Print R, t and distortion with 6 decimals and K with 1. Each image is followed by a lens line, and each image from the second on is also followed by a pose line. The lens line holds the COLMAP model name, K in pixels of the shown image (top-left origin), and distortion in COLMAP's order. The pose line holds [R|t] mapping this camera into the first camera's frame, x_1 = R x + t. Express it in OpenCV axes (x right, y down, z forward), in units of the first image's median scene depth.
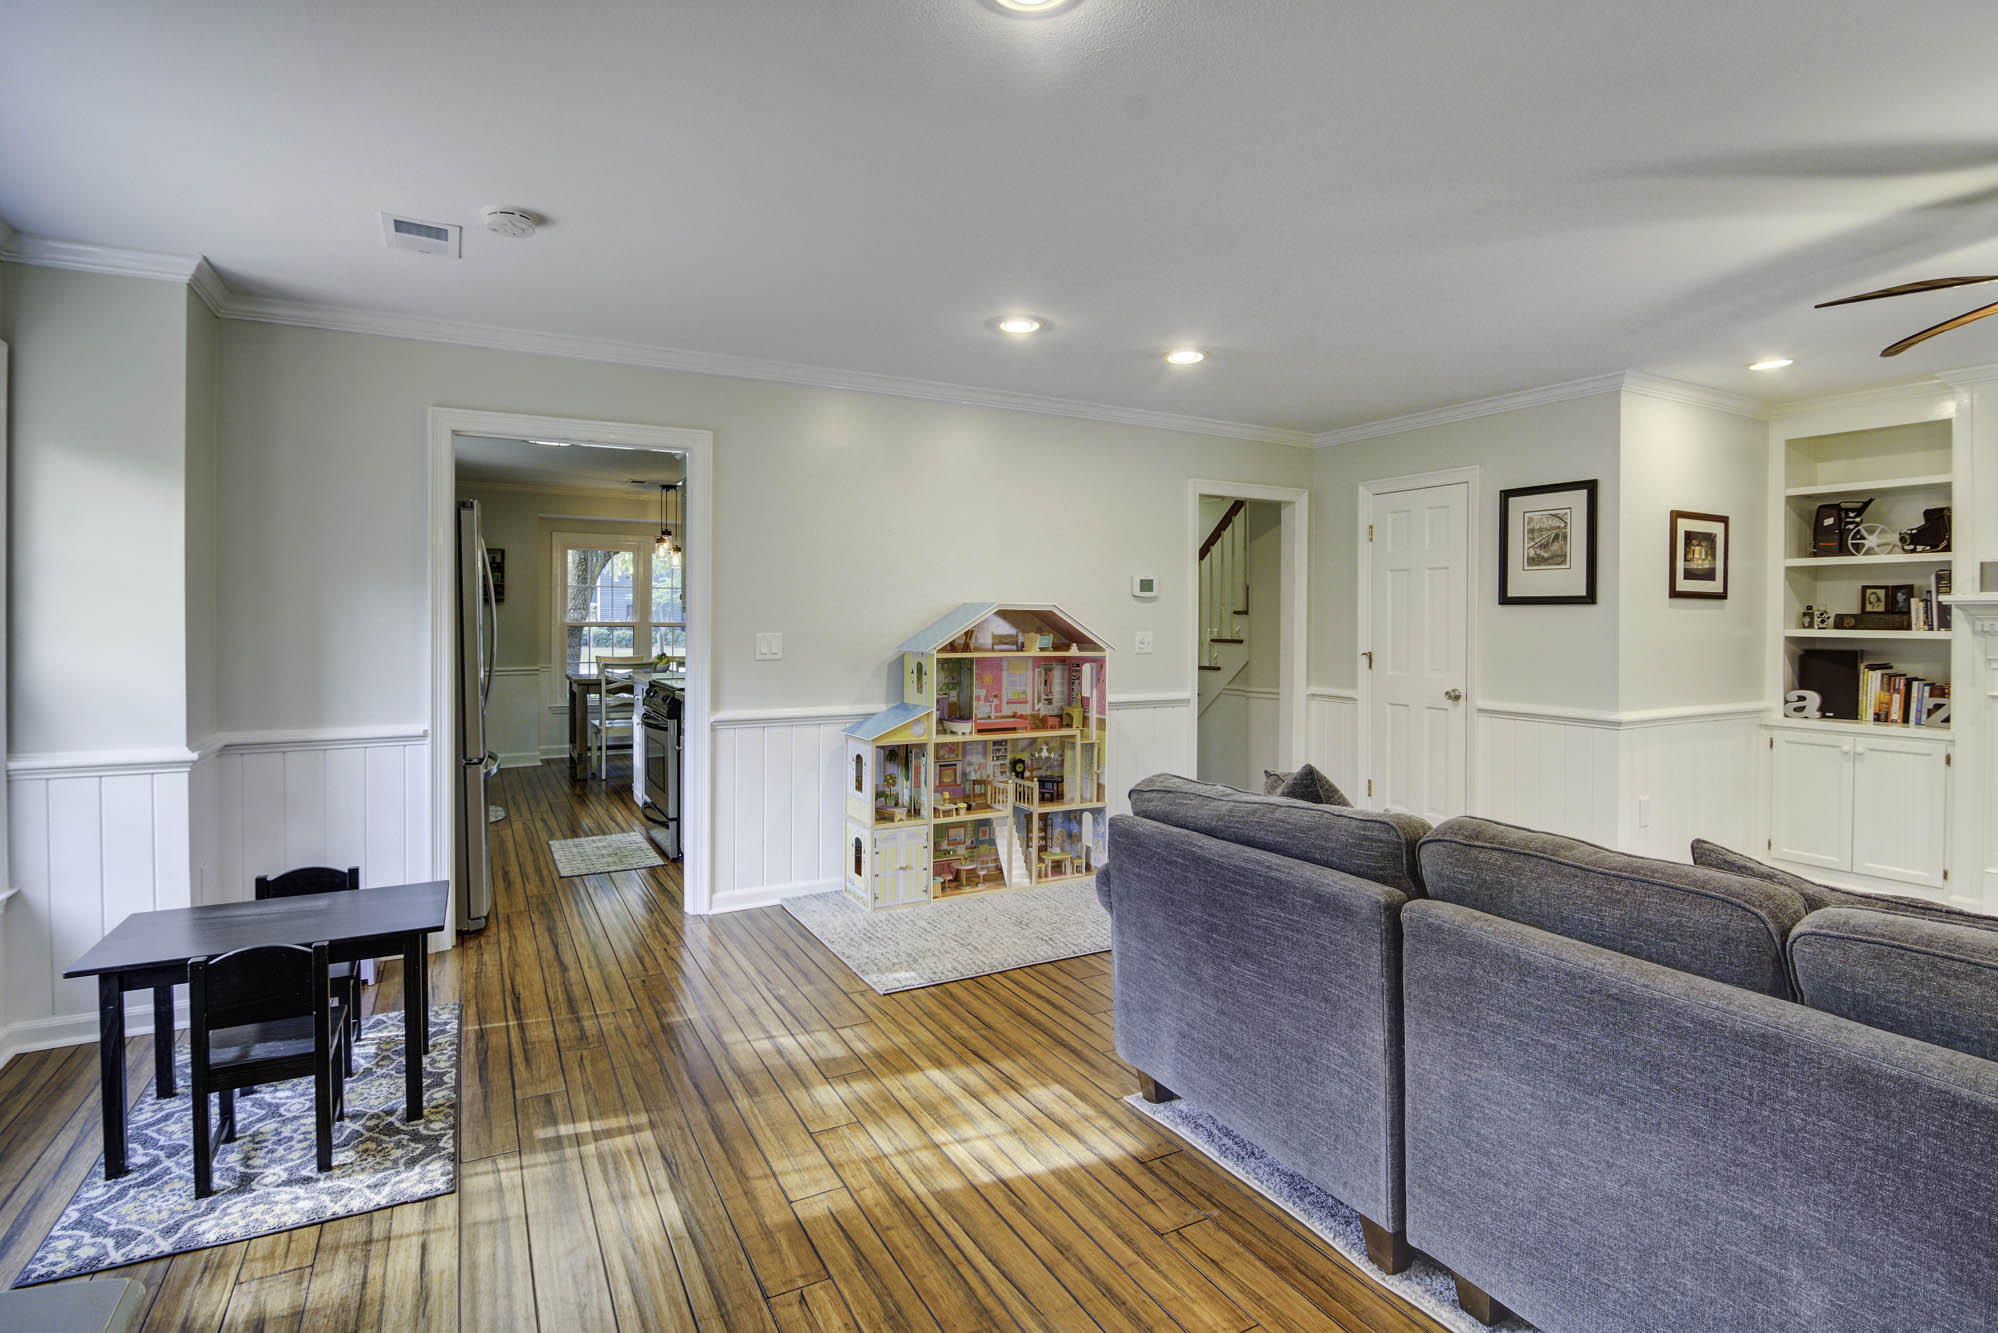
lens RADIAL K [[968.0, 0, 992.8], [0, 968.0, 640.3], [0, 0, 1]] dist [-0.013391, -0.013212]
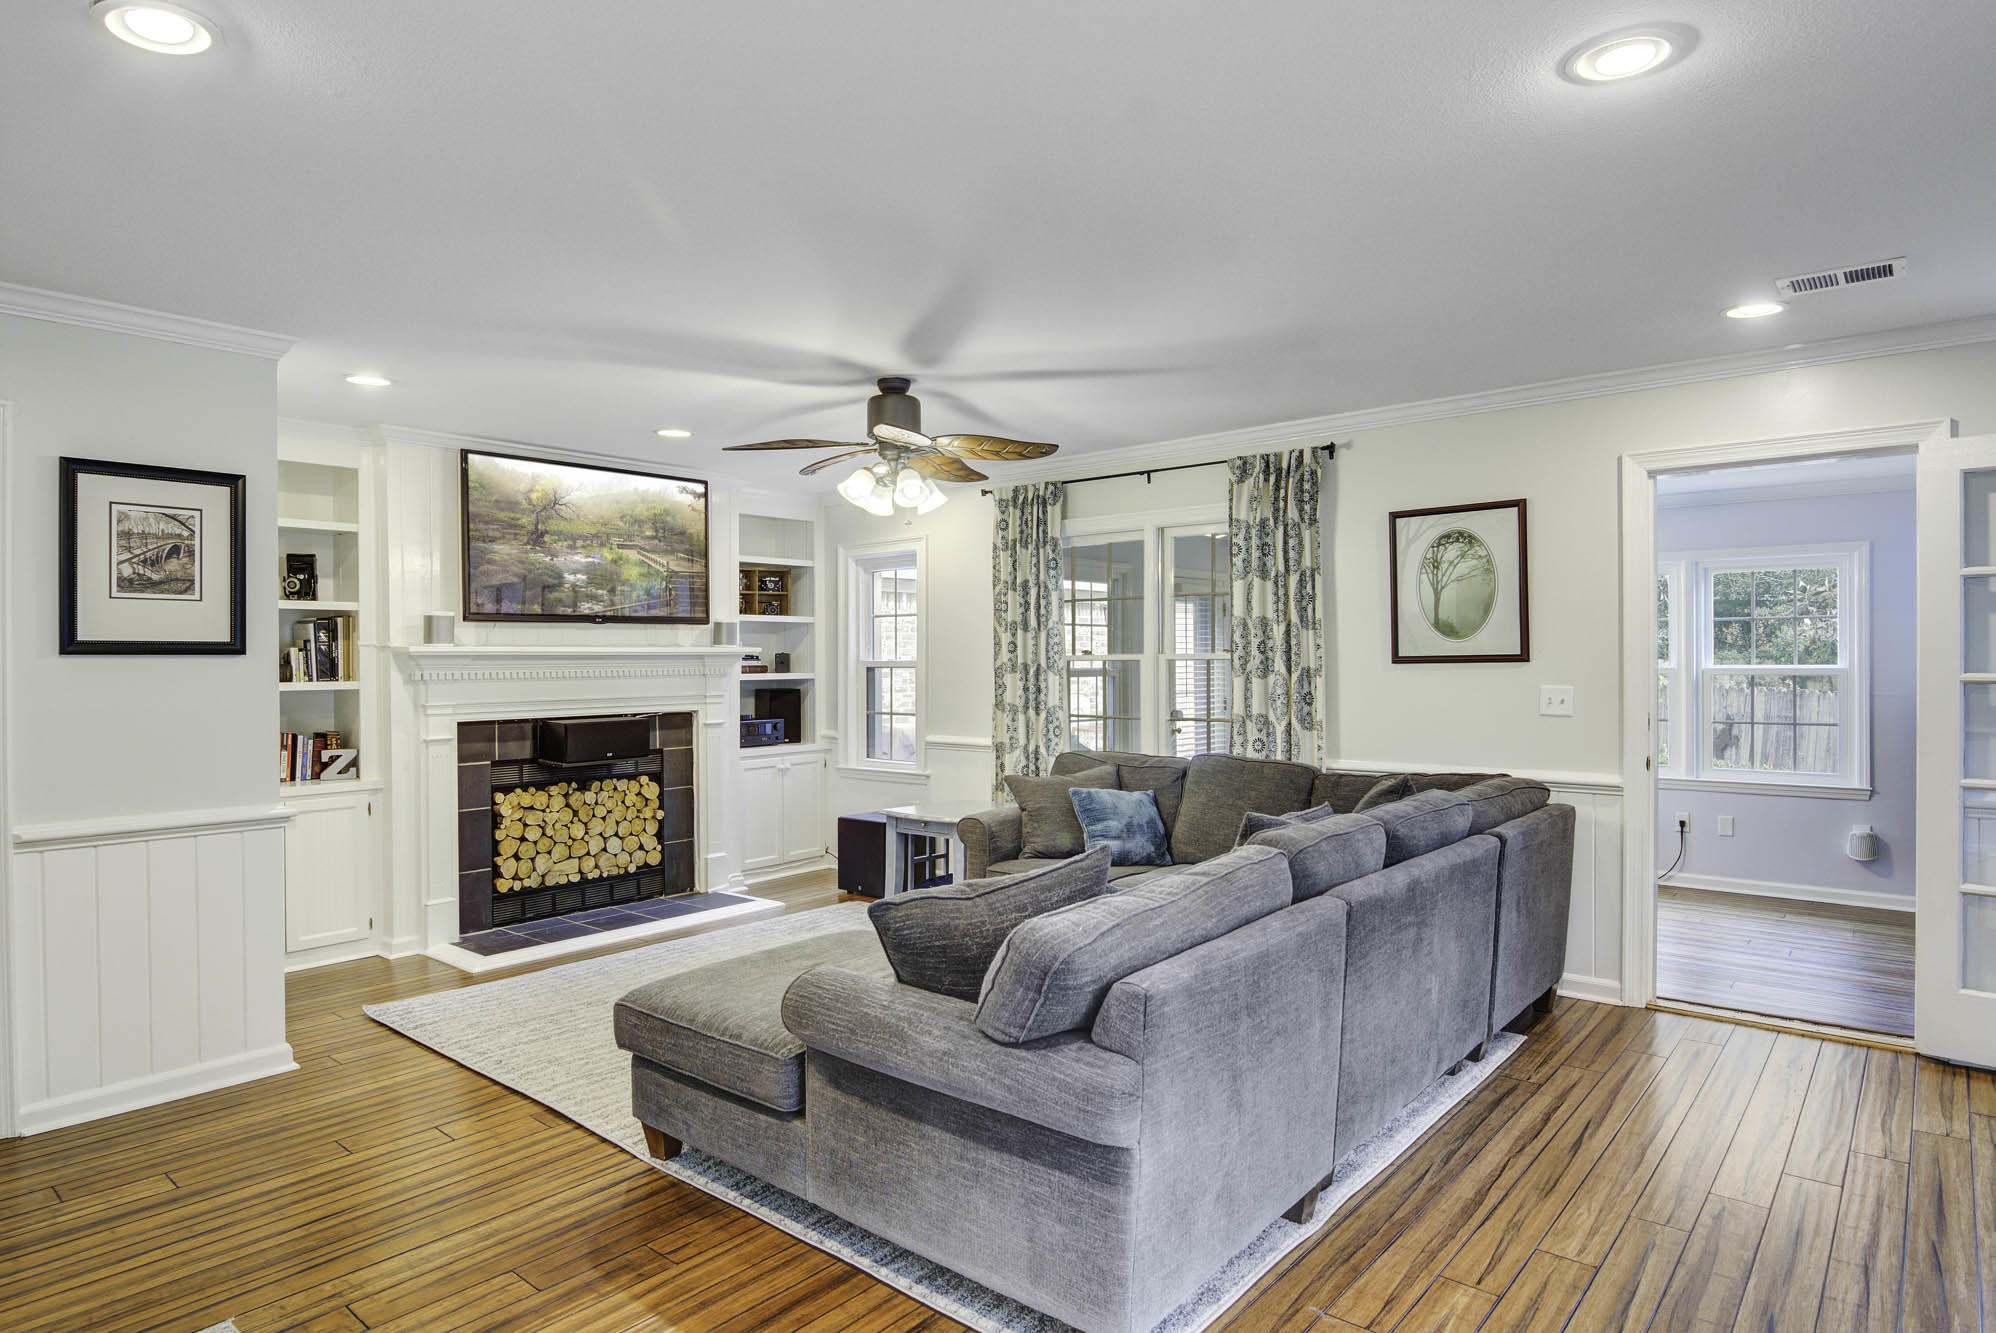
lens RADIAL K [[1102.6, 0, 975.9], [0, 1102.6, 668.5], [0, 0, 1]] dist [-0.019912, -0.000214]
pose [[-0.354553, -0.010551, 0.934976, -0.296292], [0.029727, 0.999304, 0.022550, -0.028623], [-0.934563, 0.035789, -0.353993, 0.764888]]
